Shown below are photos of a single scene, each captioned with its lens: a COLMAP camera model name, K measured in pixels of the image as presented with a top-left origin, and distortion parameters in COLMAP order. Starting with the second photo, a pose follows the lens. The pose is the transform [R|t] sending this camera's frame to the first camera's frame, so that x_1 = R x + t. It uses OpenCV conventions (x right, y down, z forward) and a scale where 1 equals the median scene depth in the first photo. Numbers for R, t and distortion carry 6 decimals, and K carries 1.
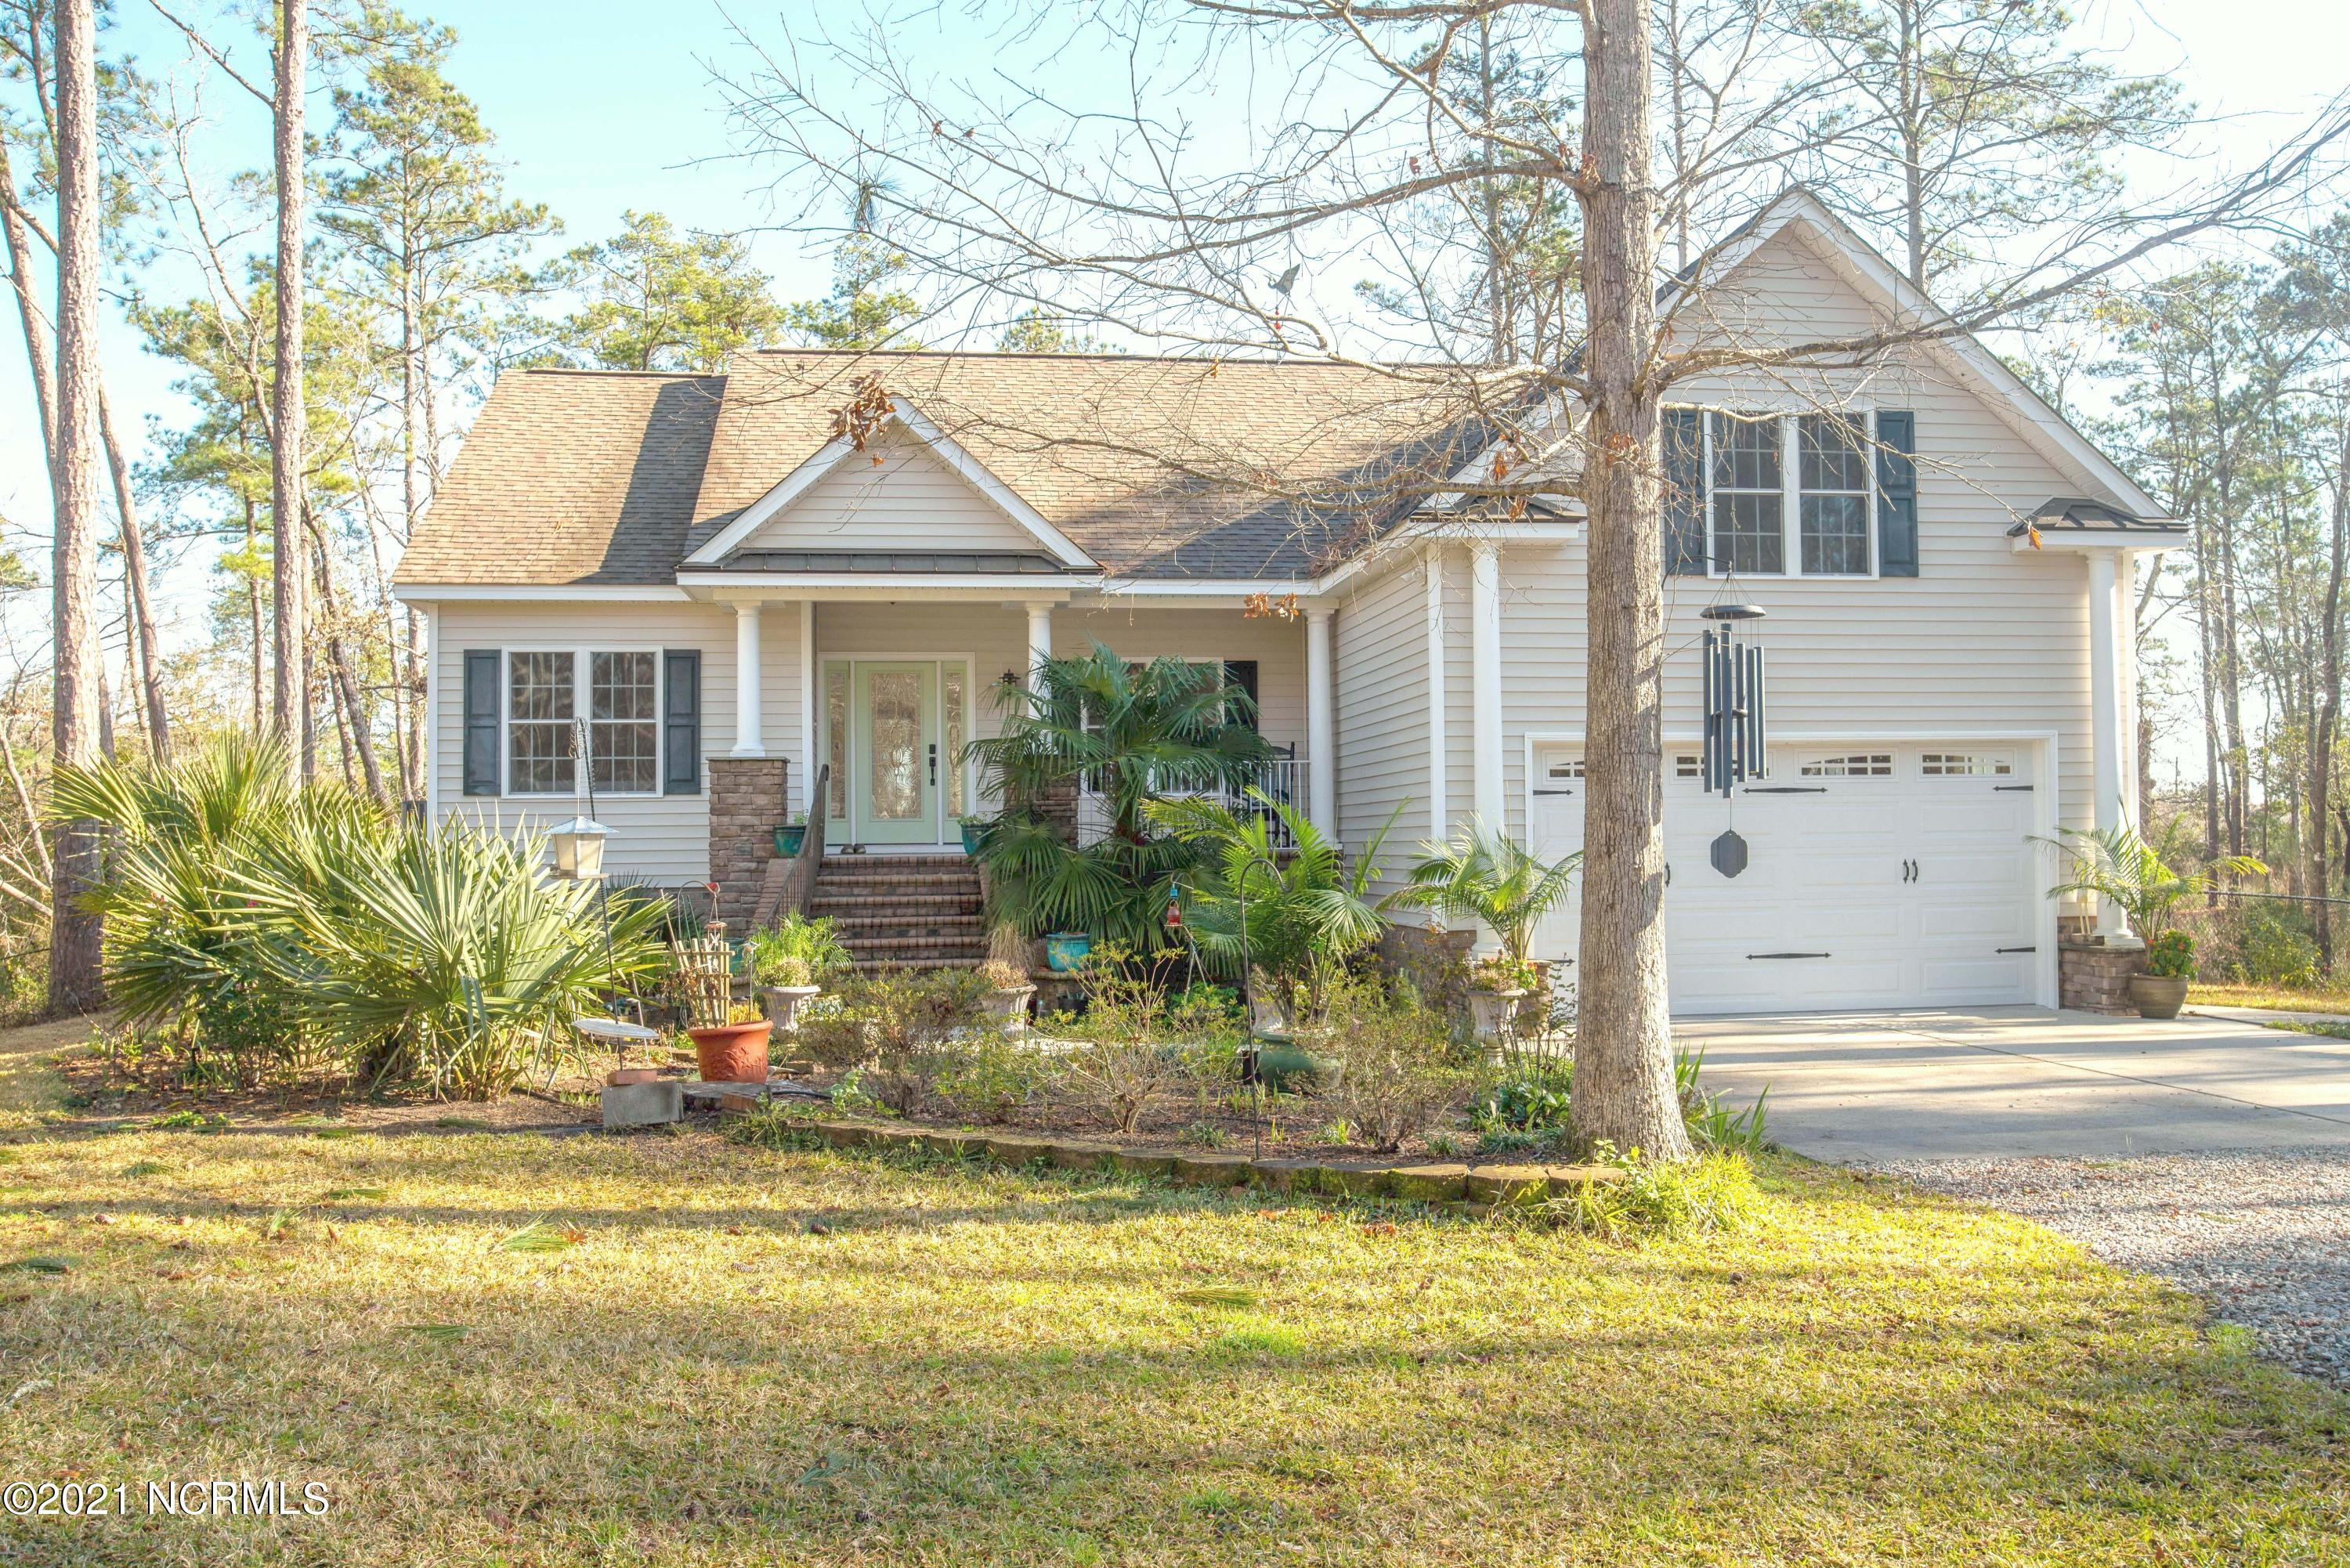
lens RADIAL K [[1864.2, 0, 1175.0], [0, 1864.2, 784.0], [0, 0, 1]] dist [-0.044199, 0.005554]
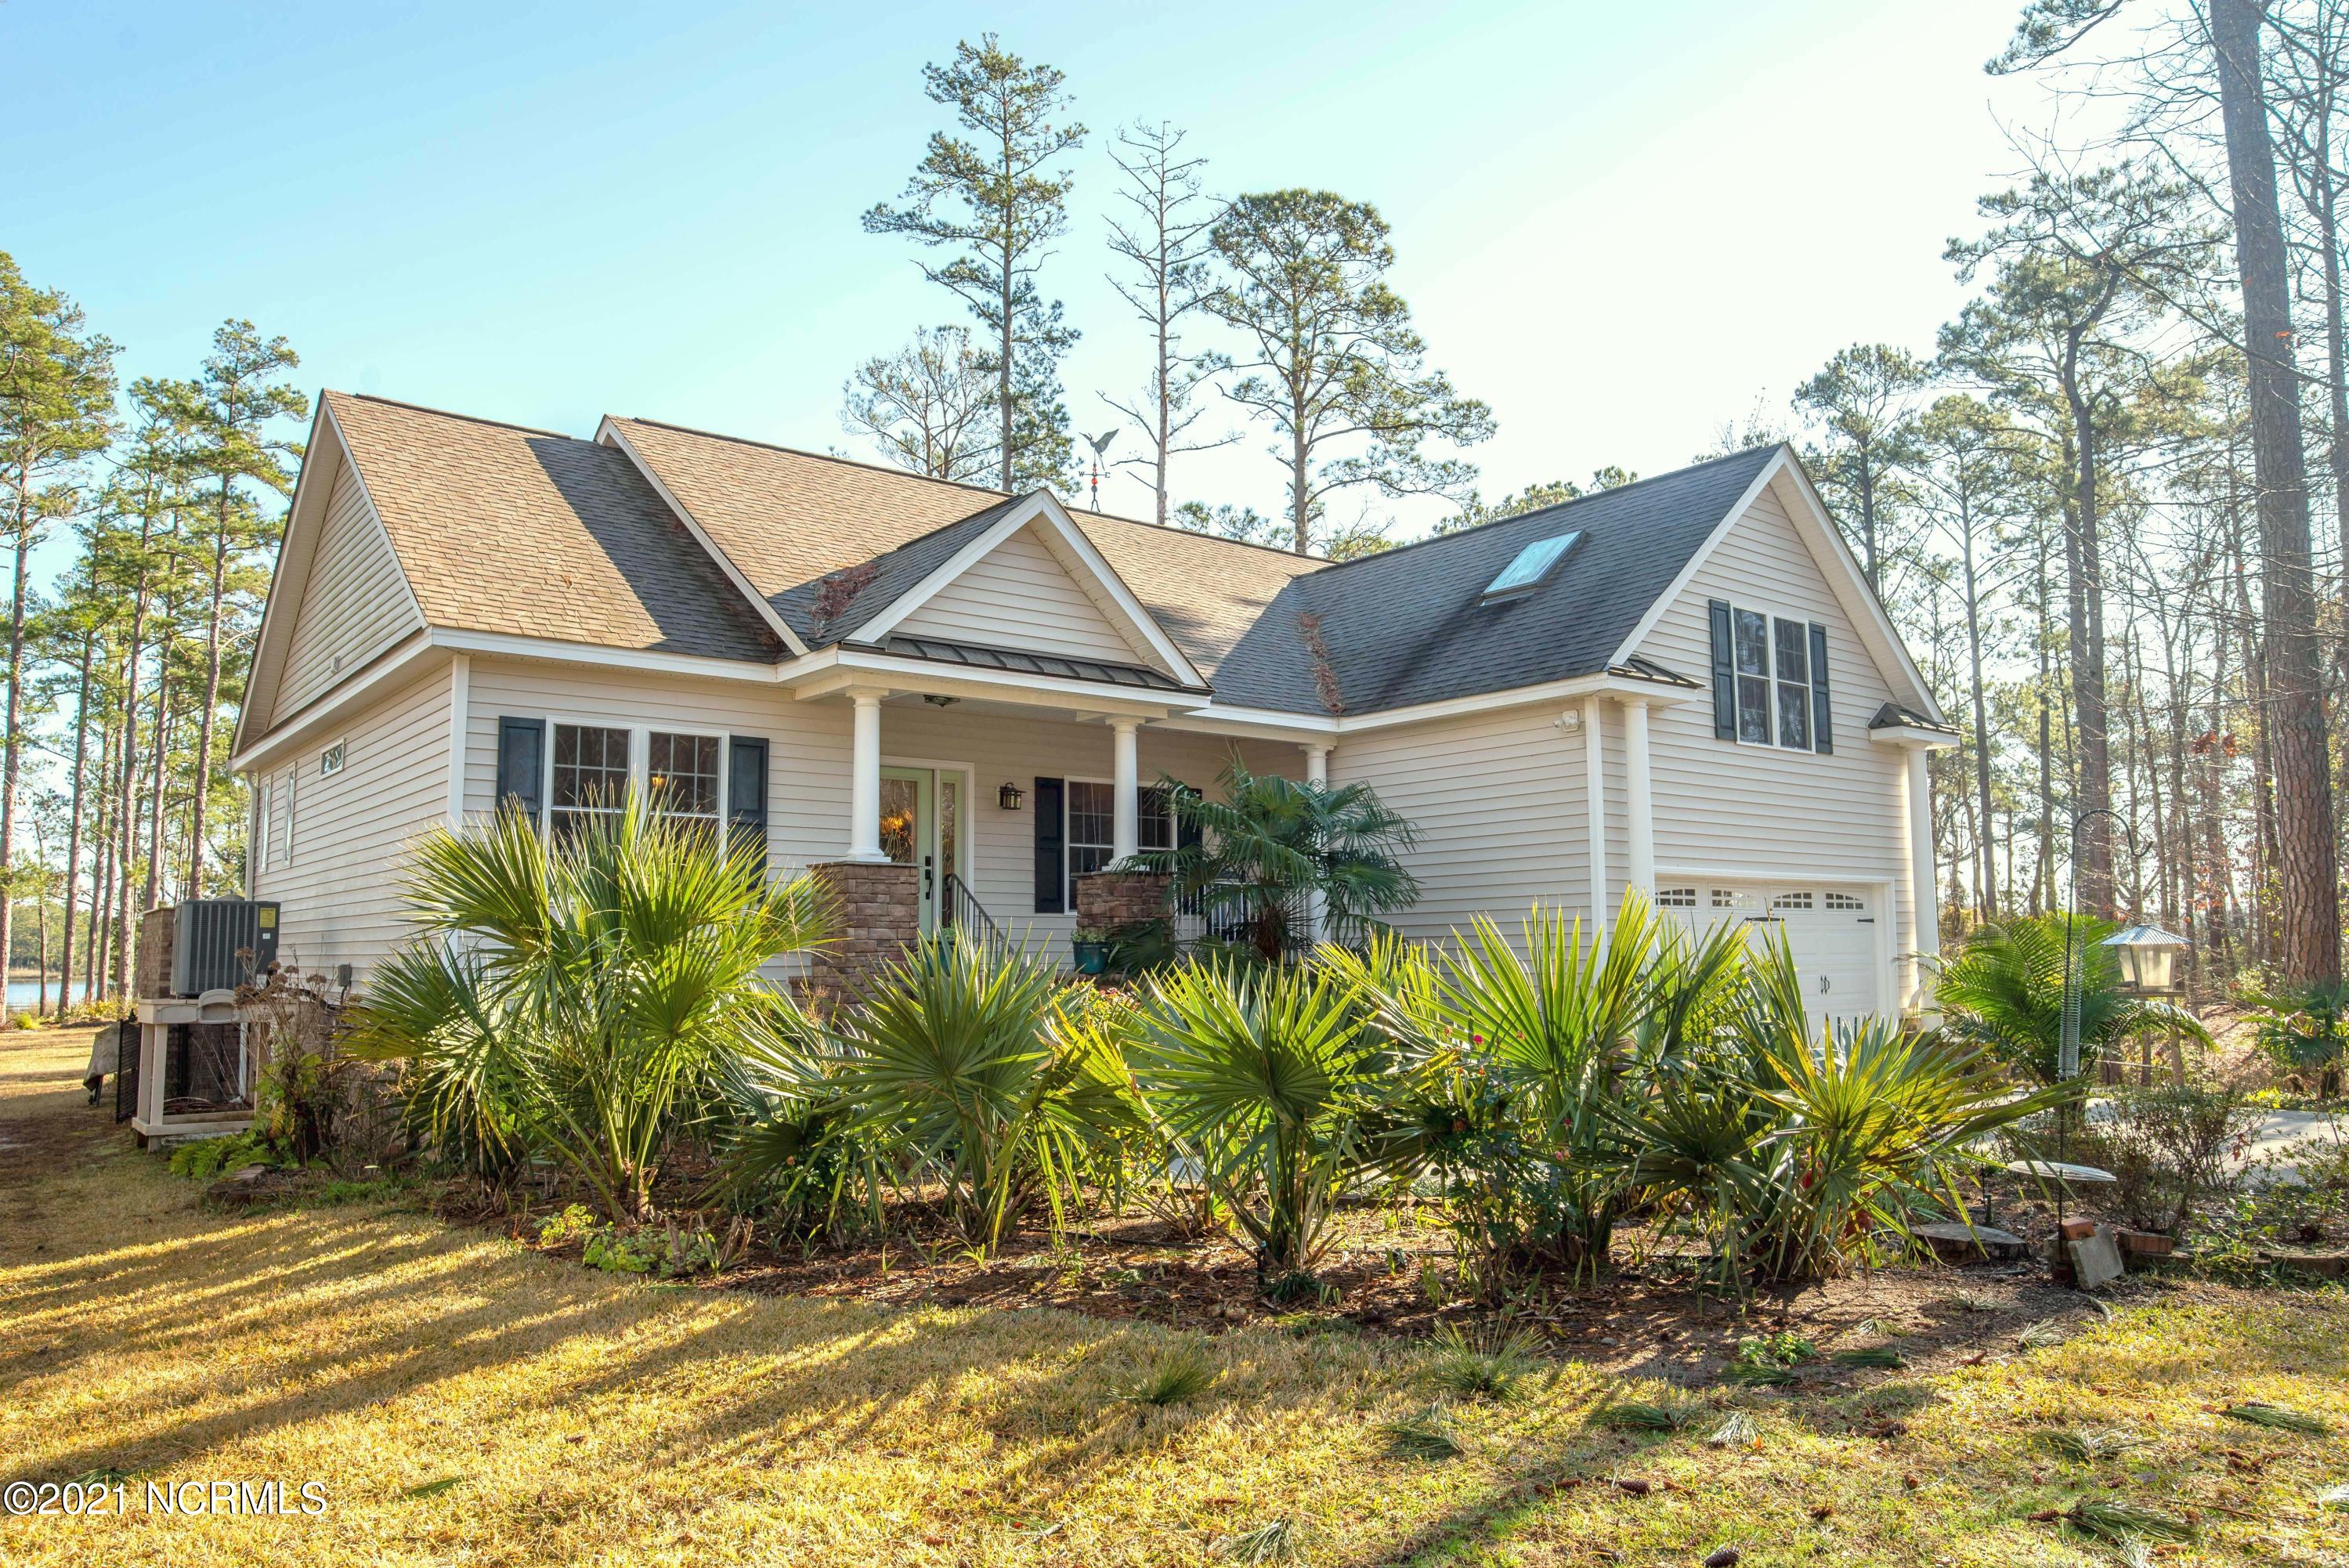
lens RADIAL K [[1581.3, 0, 1174.5], [0, 1581.3, 784.0], [0, 0, 1]] dist [-0.056489, -0.000193]
pose [[0.859146, 0.061342, 0.508040, -0.497900], [-0.019618, 0.996008, -0.087084, 0.011199], [-0.511354, 0.064851, 0.856920, 0.277011]]
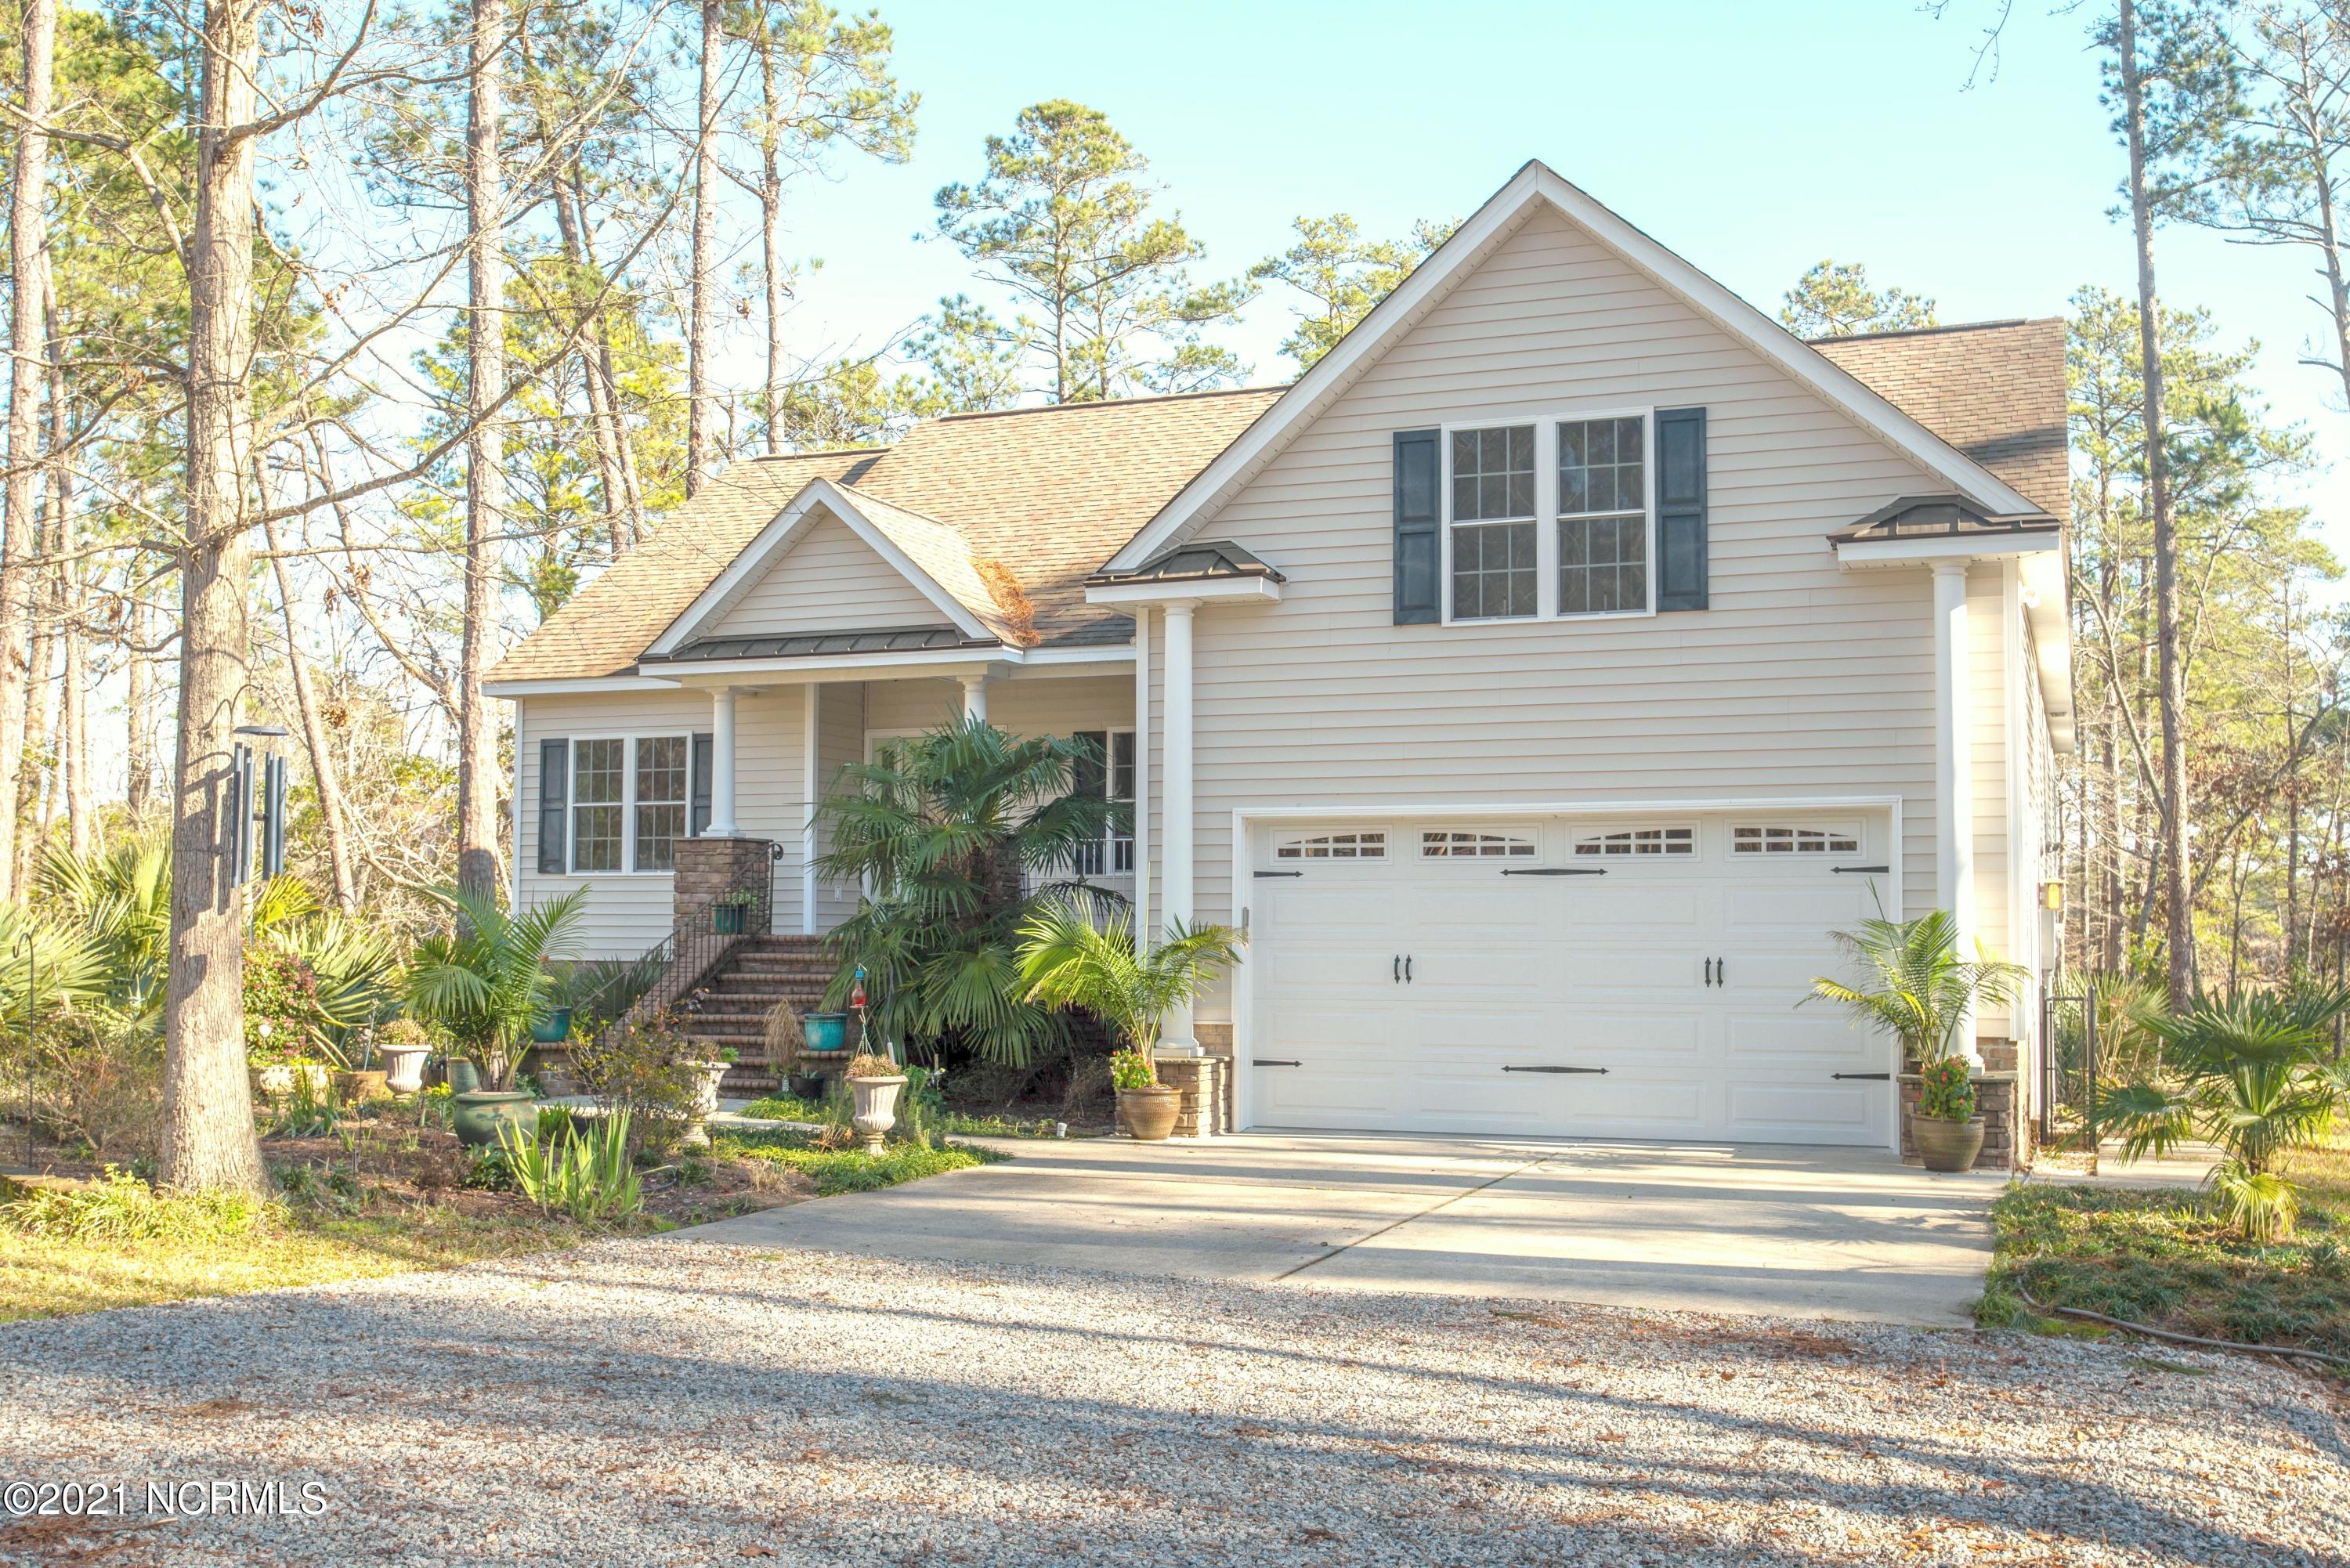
lens RADIAL K [[2308.8, 0, 1175.0], [0, 2308.8, 784.0], [0, 0, 1]] dist [-0.040907, -0.004662]
pose [[0.870038, -0.016851, -0.492696, 0.637229], [0.002899, 0.999573, -0.029068, -0.006050], [0.492975, 0.023862, 0.869716, 0.005294]]
